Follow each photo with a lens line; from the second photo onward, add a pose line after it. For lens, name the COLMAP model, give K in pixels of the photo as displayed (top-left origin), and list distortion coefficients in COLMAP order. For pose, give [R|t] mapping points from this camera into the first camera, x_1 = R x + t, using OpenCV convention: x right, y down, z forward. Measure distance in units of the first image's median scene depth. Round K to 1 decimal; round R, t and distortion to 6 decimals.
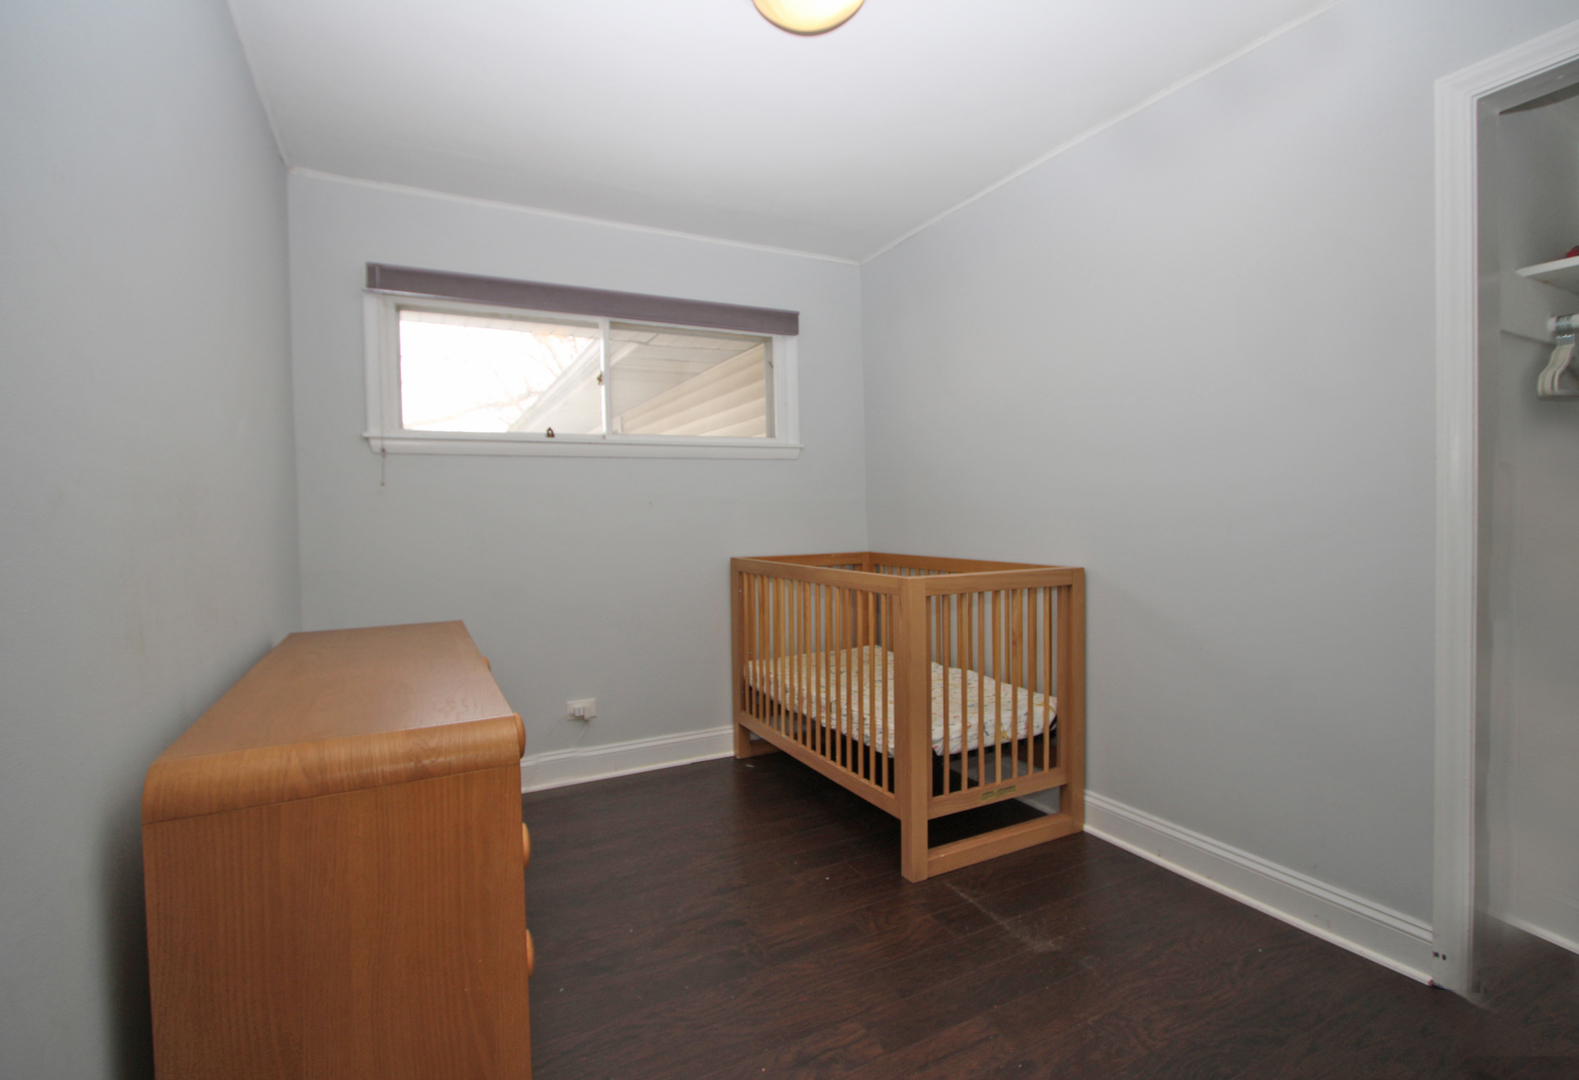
lens RADIAL K [[758.6, 0, 789.5], [0, 758.6, 540.0], [0, 0, 1]] dist [-0.018931, -0.000008]
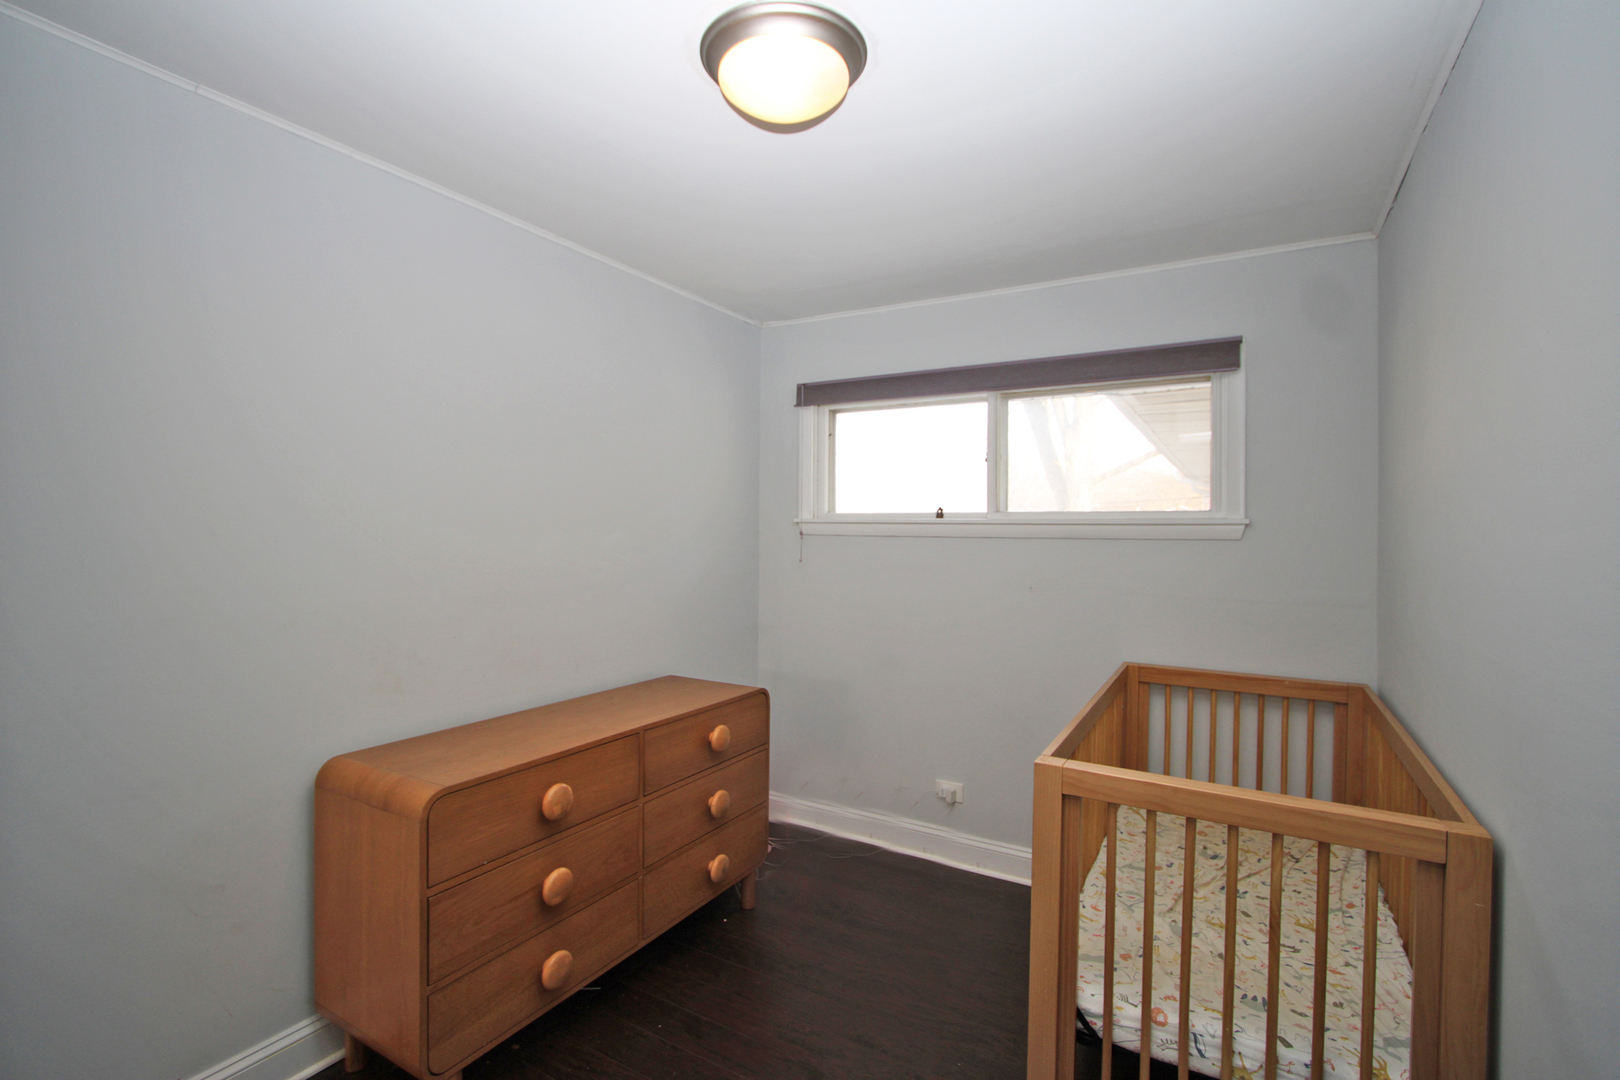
lens RADIAL K [[741.0, 0, 810.0], [0, 741.0, 540.0], [0, 0, 1]] dist [-0.002039, -0.000268]
pose [[0.535151, 0.034593, -0.844048, 0.439878], [-0.045656, 0.998885, 0.011992, -0.109075], [0.843522, 0.032118, 0.536134, 0.315033]]
